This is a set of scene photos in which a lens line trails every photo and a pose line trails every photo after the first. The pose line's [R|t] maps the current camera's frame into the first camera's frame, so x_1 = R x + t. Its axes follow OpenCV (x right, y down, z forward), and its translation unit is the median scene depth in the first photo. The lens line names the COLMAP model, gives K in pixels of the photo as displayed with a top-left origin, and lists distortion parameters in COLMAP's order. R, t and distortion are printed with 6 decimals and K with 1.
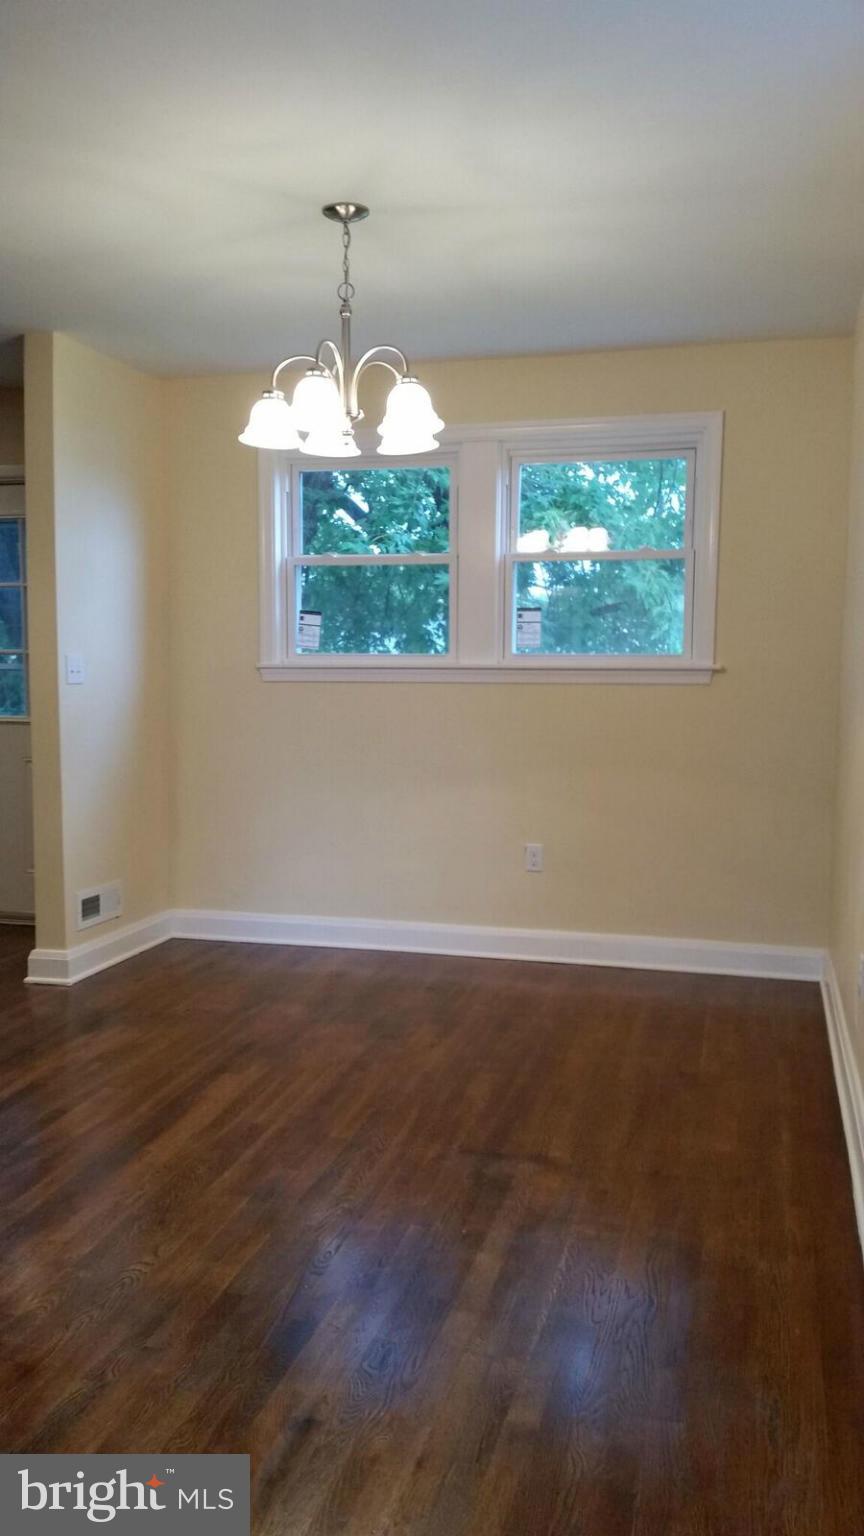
lens RADIAL K [[1266.1, 0, 430.9], [0, 1266.1, 745.1], [0, 0, 1]] dist [0.185132, -0.365236]
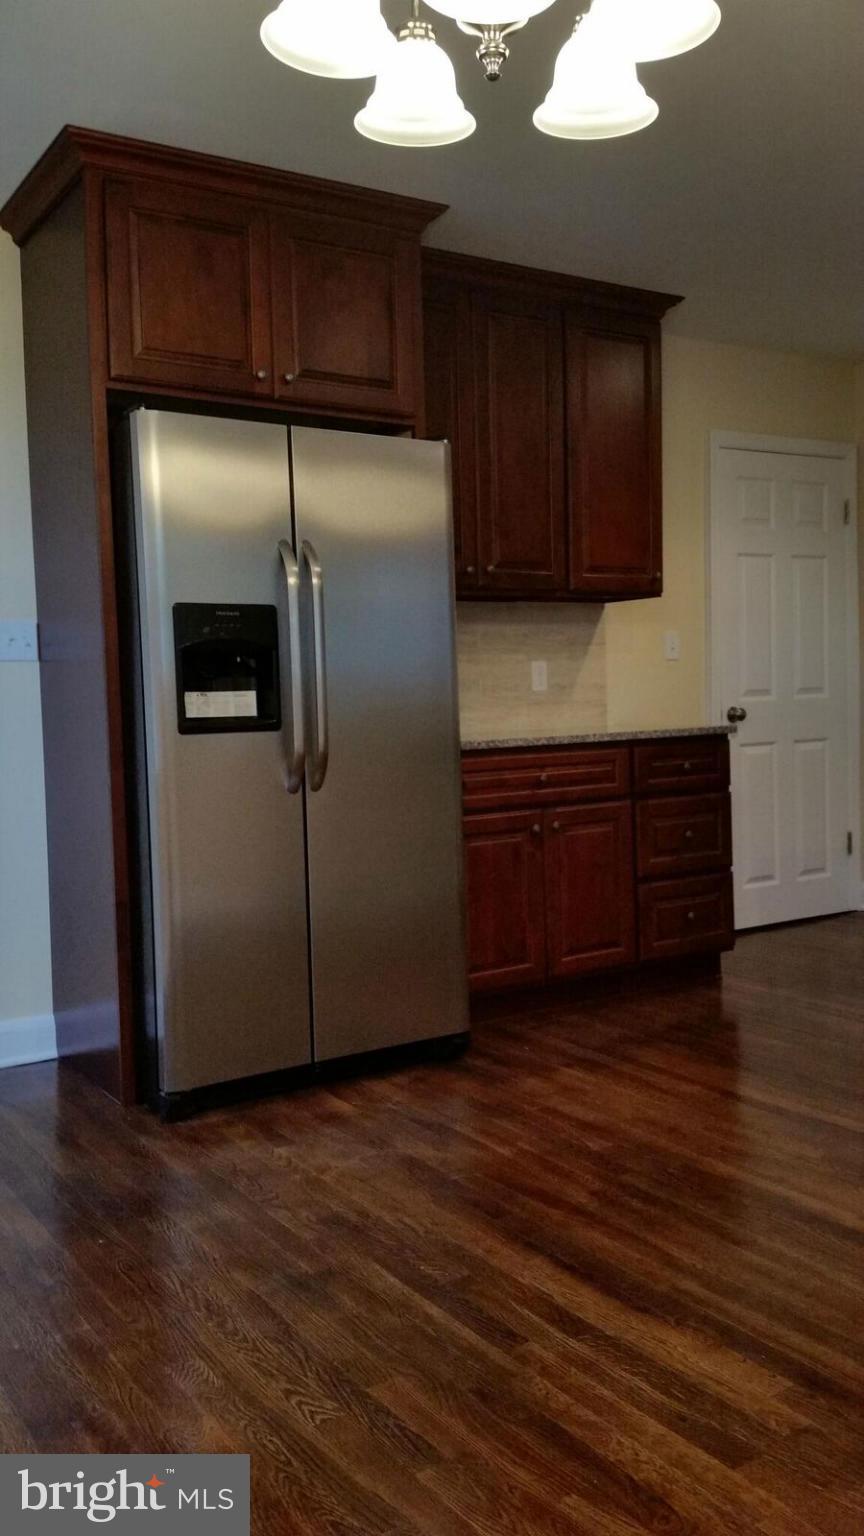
lens RADIAL K [[1266.1, 0, 430.9], [0, 1266.1, 745.1], [0, 0, 1]] dist [0.185132, -0.365236]
pose [[-0.670142, 0.056419, -0.740085, 0.331669], [-0.023286, 0.995018, 0.096939, -0.043749], [0.741867, 0.082197, -0.665490, 1.361084]]
